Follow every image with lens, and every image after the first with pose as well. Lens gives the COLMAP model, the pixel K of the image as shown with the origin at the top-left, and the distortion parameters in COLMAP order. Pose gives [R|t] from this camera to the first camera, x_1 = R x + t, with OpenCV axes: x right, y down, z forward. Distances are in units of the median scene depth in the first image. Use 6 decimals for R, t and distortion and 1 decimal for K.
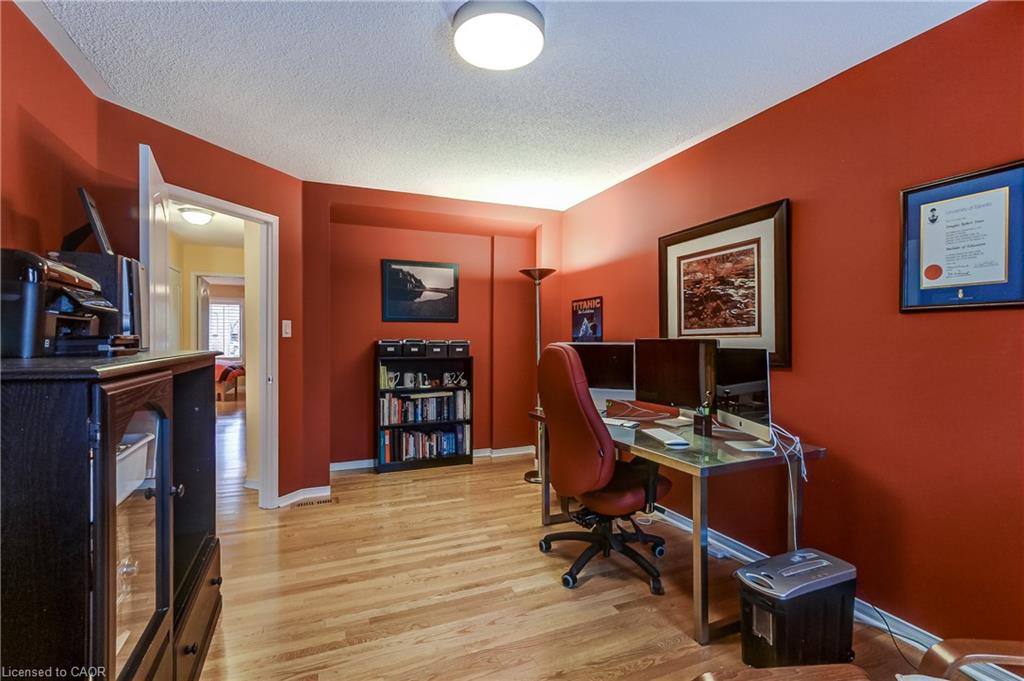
lens RADIAL K [[479.9, 0, 517.0], [0, 479.9, 339.0], [0, 0, 1]] dist [-0.003034, 0.003449]
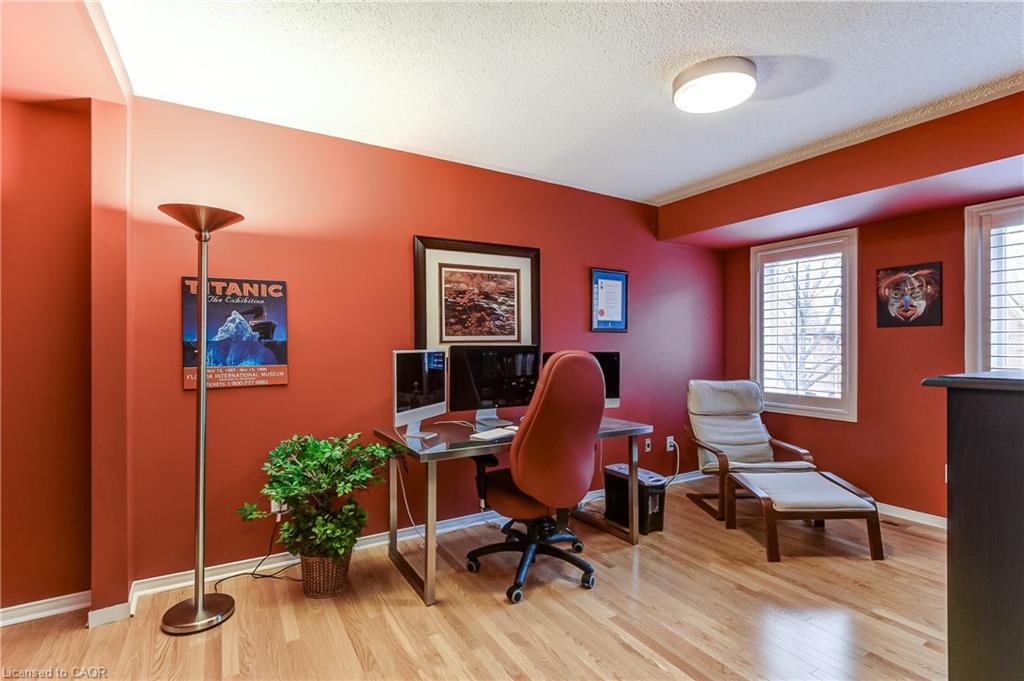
lens RADIAL K [[479.9, 0, 518.1], [0, 479.9, 341.4], [0, 0, 1]] dist [-0.003034, 0.003449]
pose [[-0.124808, 0.000653, 0.992181, -0.728289], [-0.003057, 0.999995, -0.001042, -0.008149], [-0.992176, -0.003163, -0.124806, 1.041703]]
